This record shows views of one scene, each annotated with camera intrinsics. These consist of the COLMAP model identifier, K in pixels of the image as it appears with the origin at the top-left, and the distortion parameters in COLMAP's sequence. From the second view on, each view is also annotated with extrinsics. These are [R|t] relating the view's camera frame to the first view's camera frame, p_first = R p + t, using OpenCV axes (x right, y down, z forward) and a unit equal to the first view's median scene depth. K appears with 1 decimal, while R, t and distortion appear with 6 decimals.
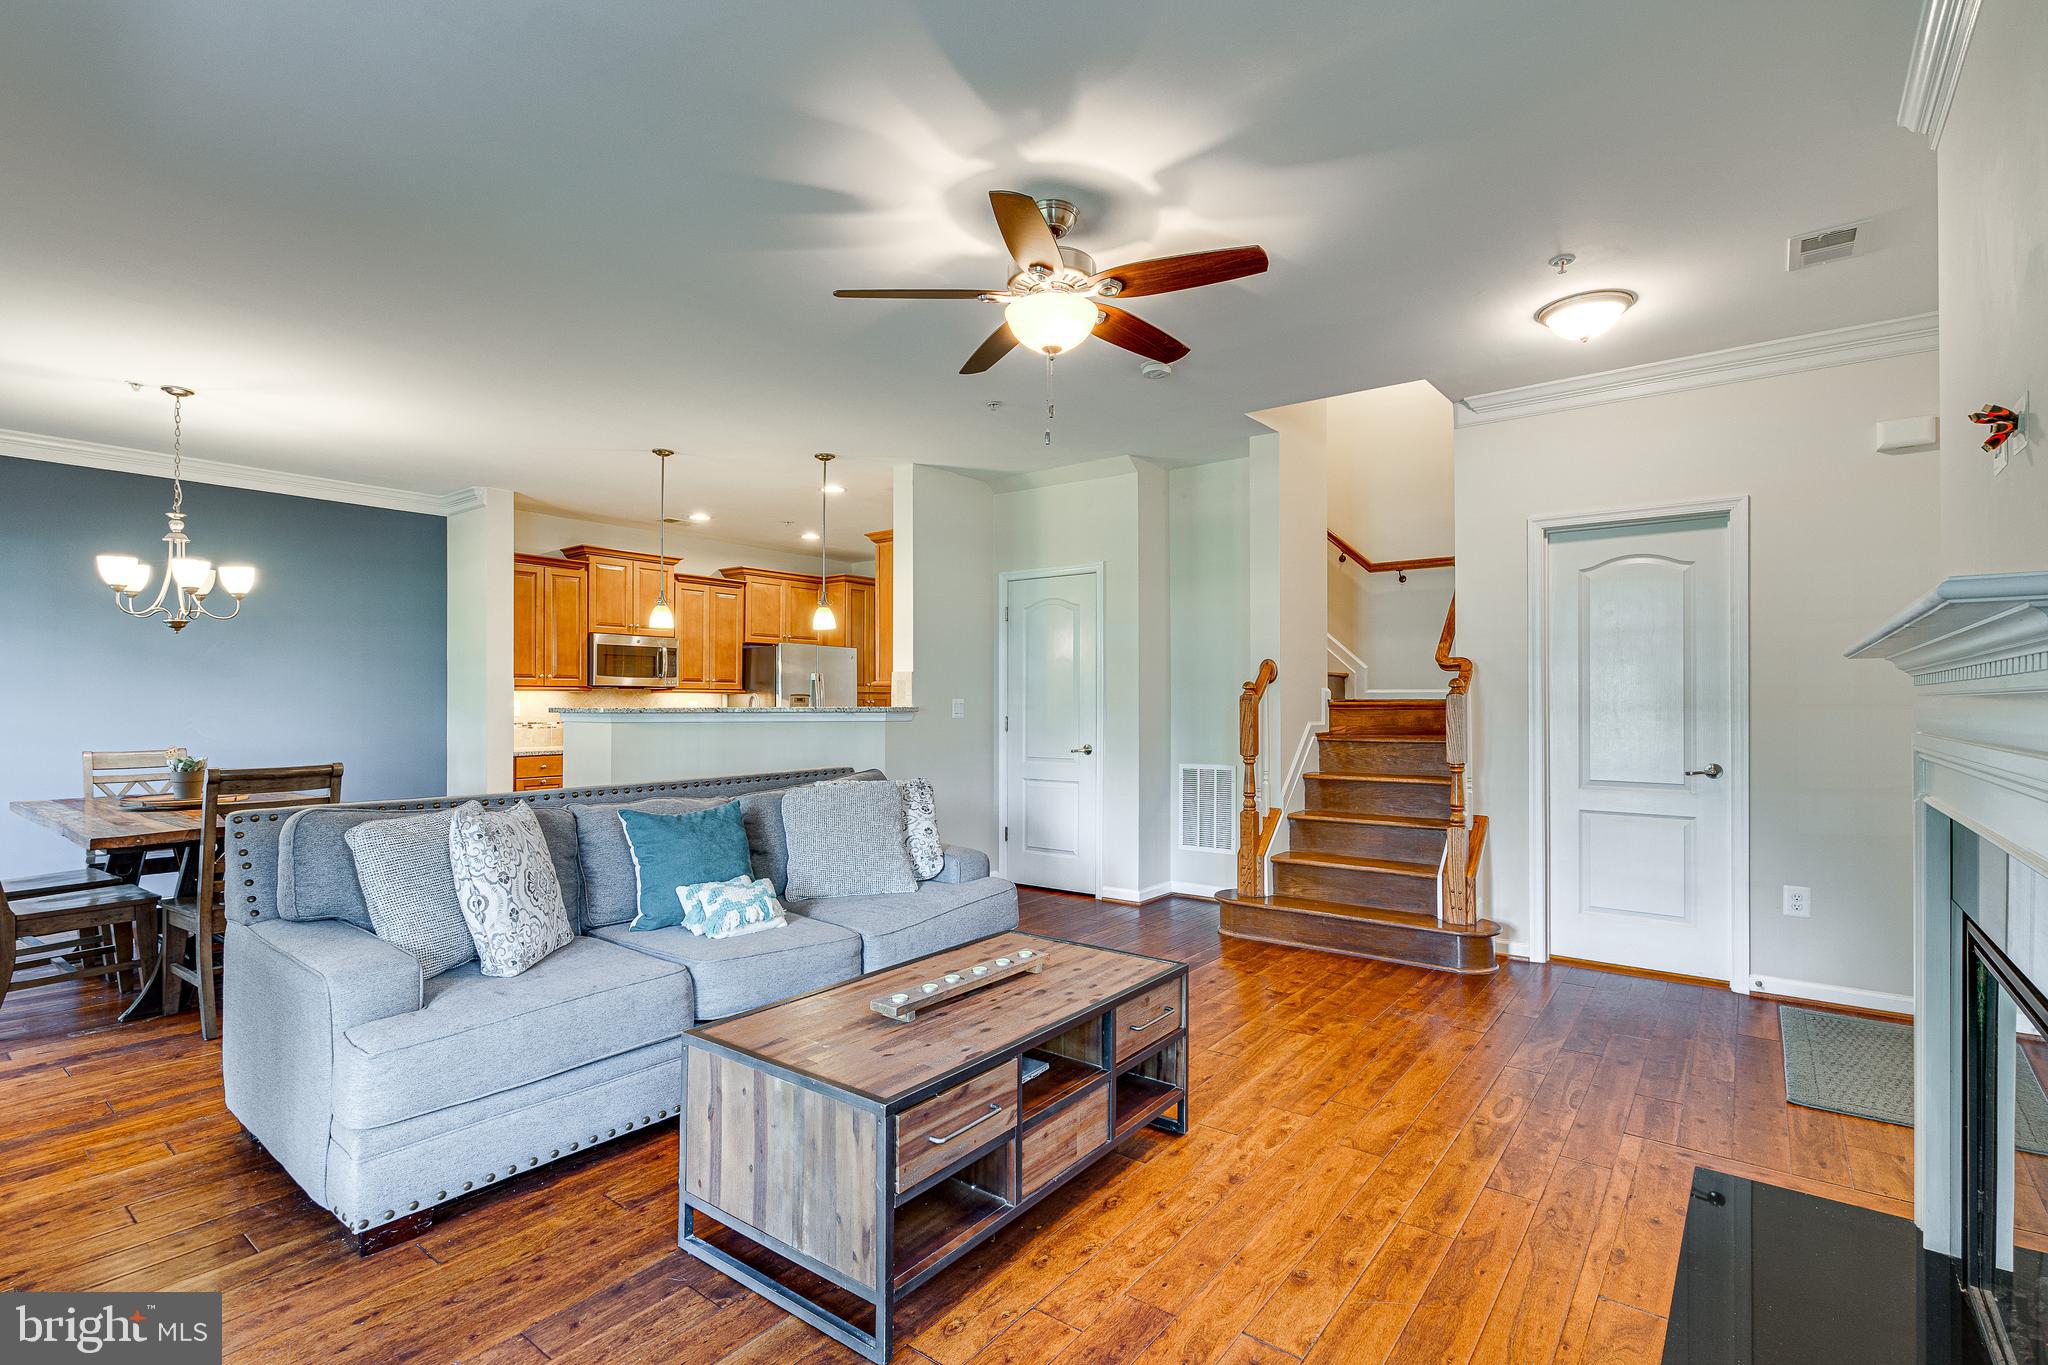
lens RADIAL K [[951.7, 0, 1016.1], [0, 951.7, 693.3], [0, 0, 1]] dist [-0.001503, 0.000292]
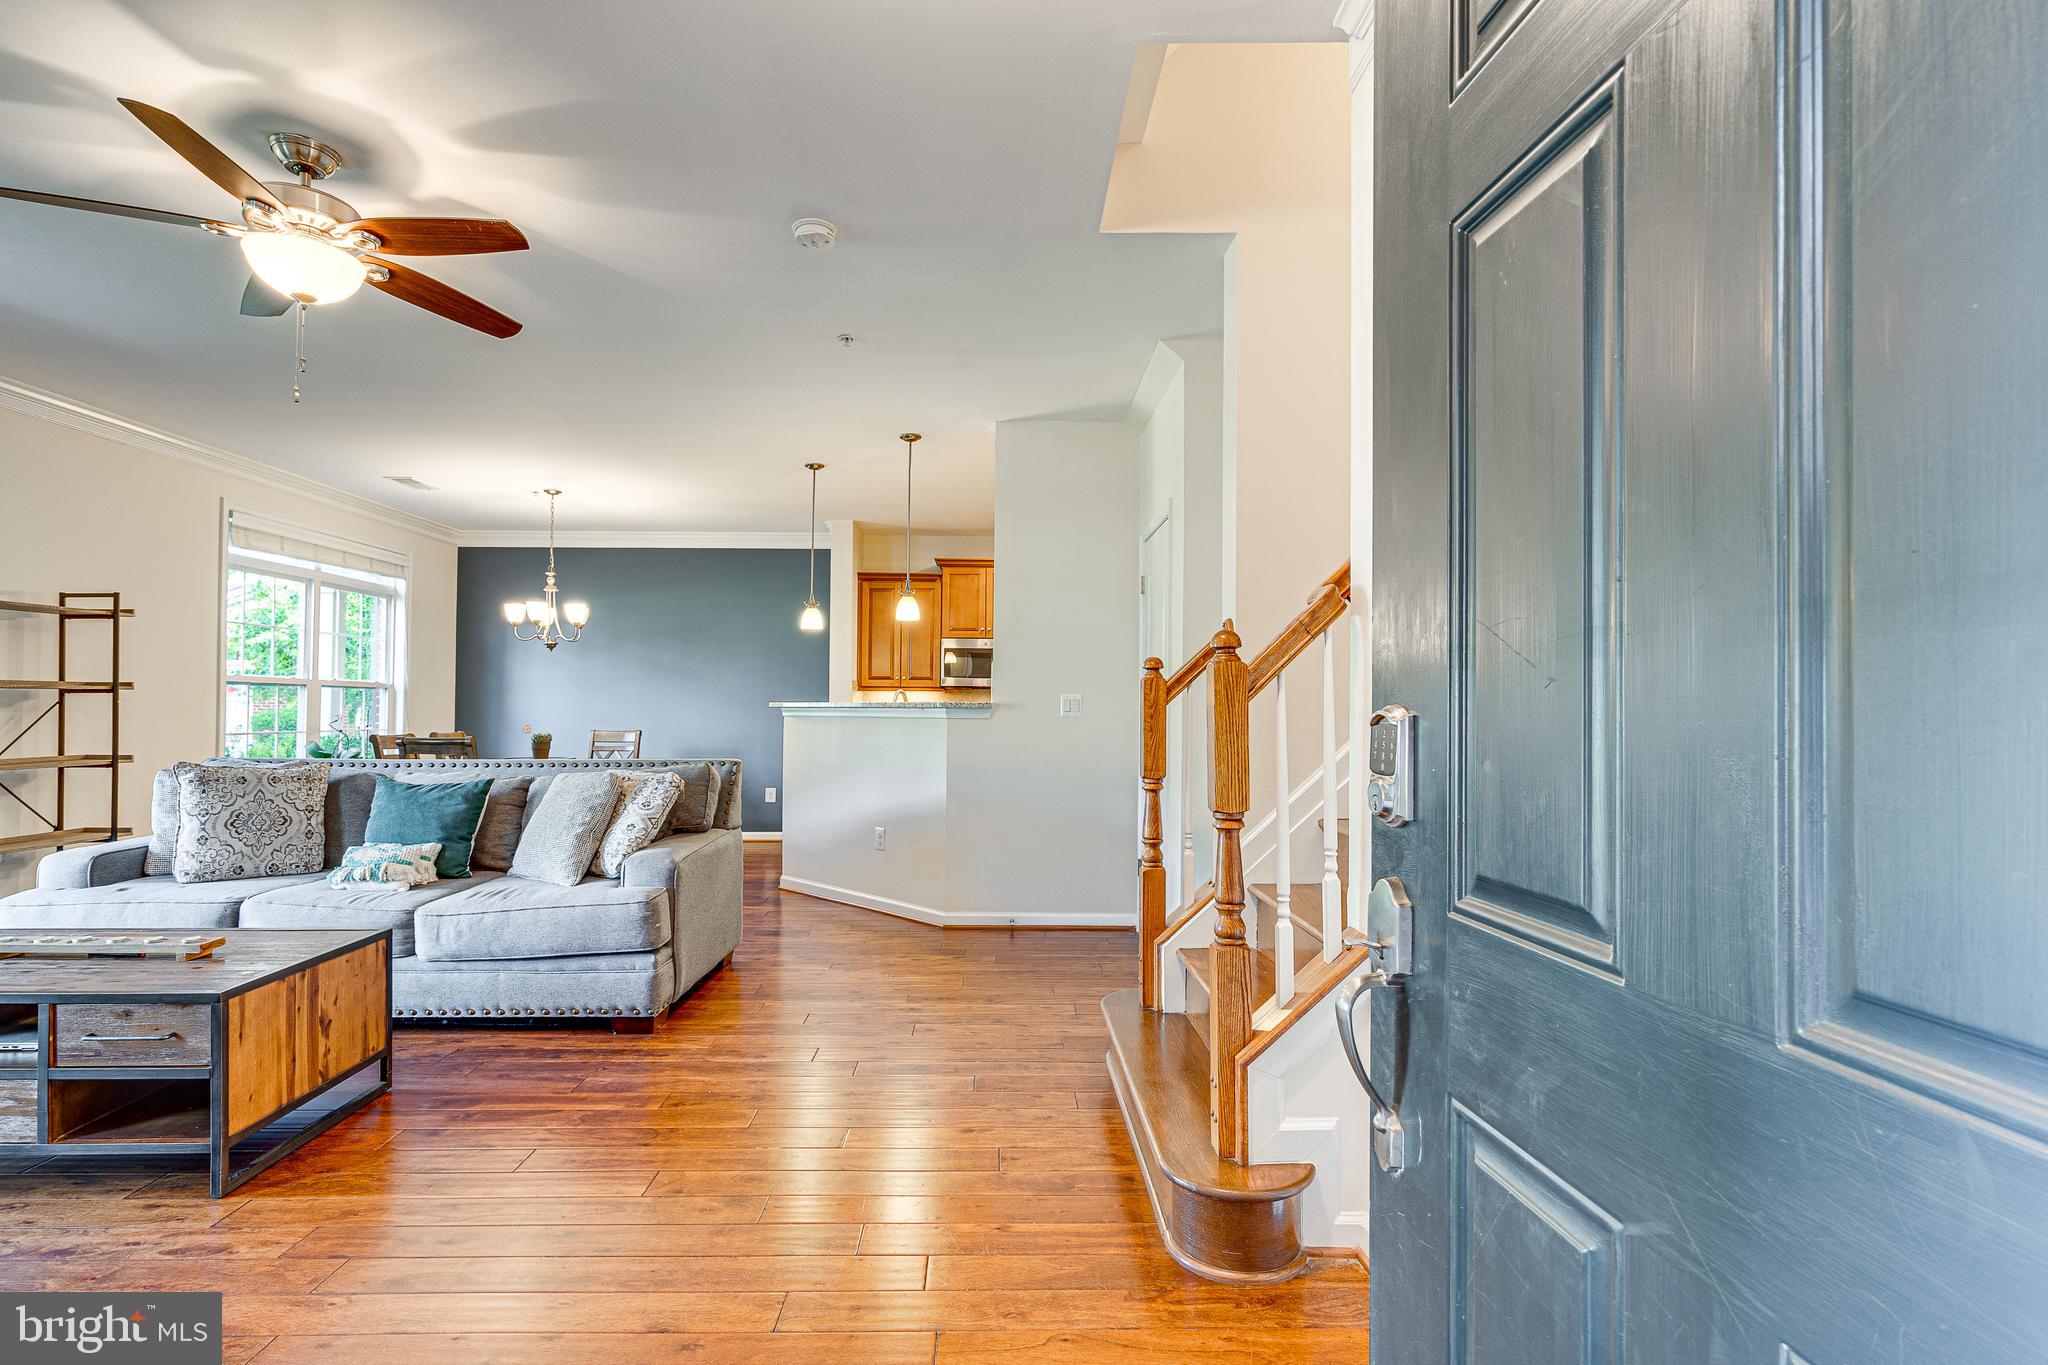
lens RADIAL K [[951.7, 0, 1033.5], [0, 951.7, 695.1], [0, 0, 1]] dist [-0.001503, 0.000292]
pose [[0.642233, -0.008442, -0.766463, 0.750133], [0.000835, 0.999946, -0.010313, 0.021721], [0.766509, 0.005984, 0.642206, 0.599164]]
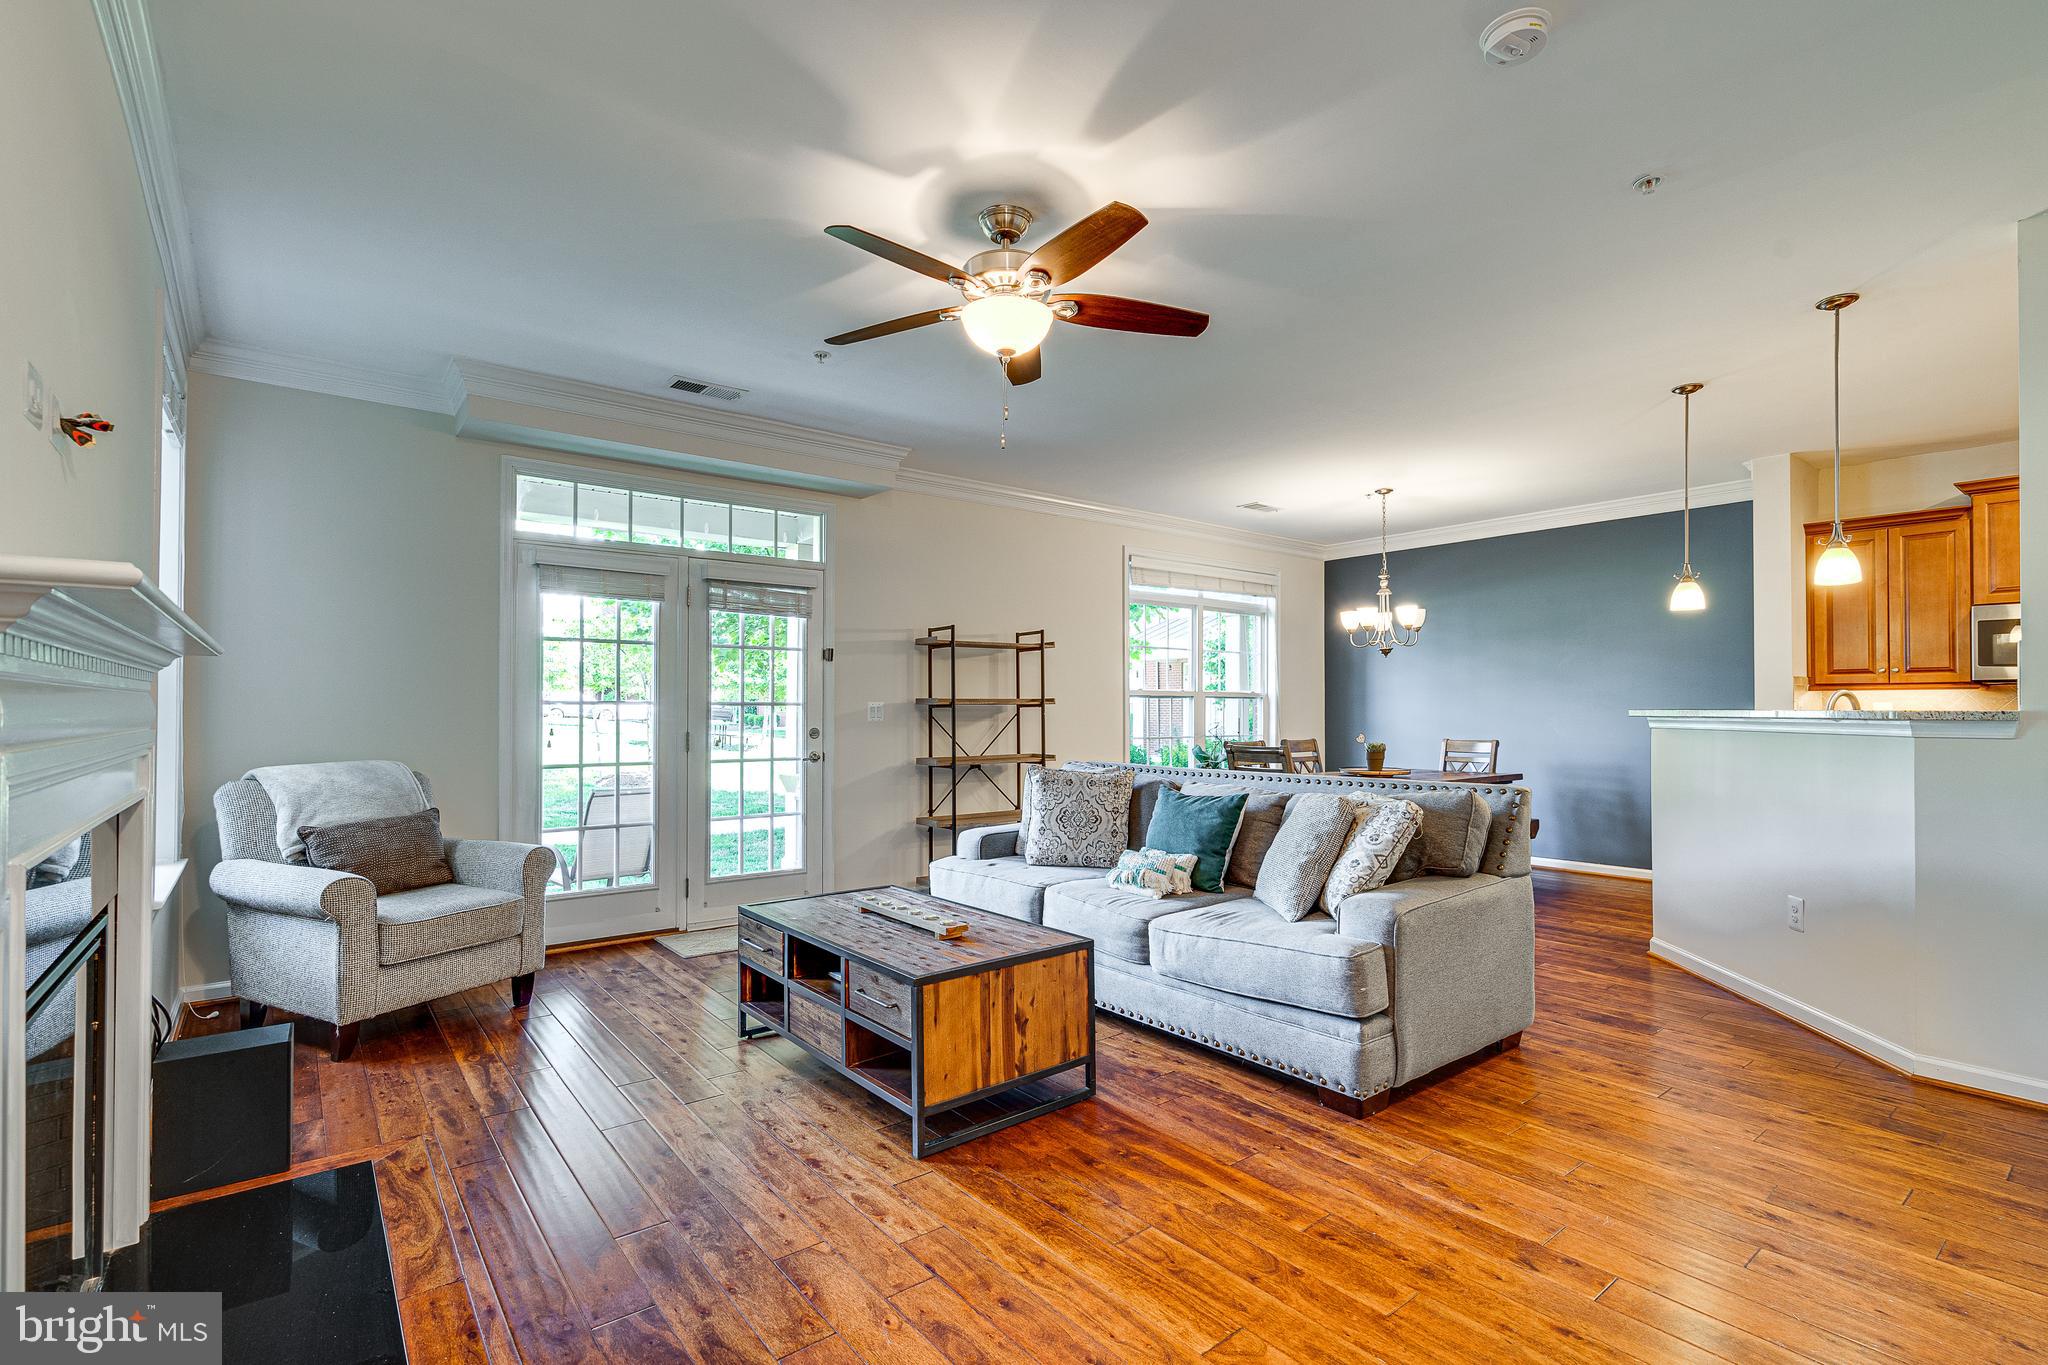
lens RADIAL K [[951.7, 0, 1033.5], [0, 951.7, 692.7], [0, 0, 1]] dist [-0.001503, 0.000292]
pose [[-0.232534, -0.016960, -0.972440, 0.634492], [0.007856, 0.999783, -0.019316, 0.013671], [0.972557, -0.012131, -0.232350, 0.791682]]
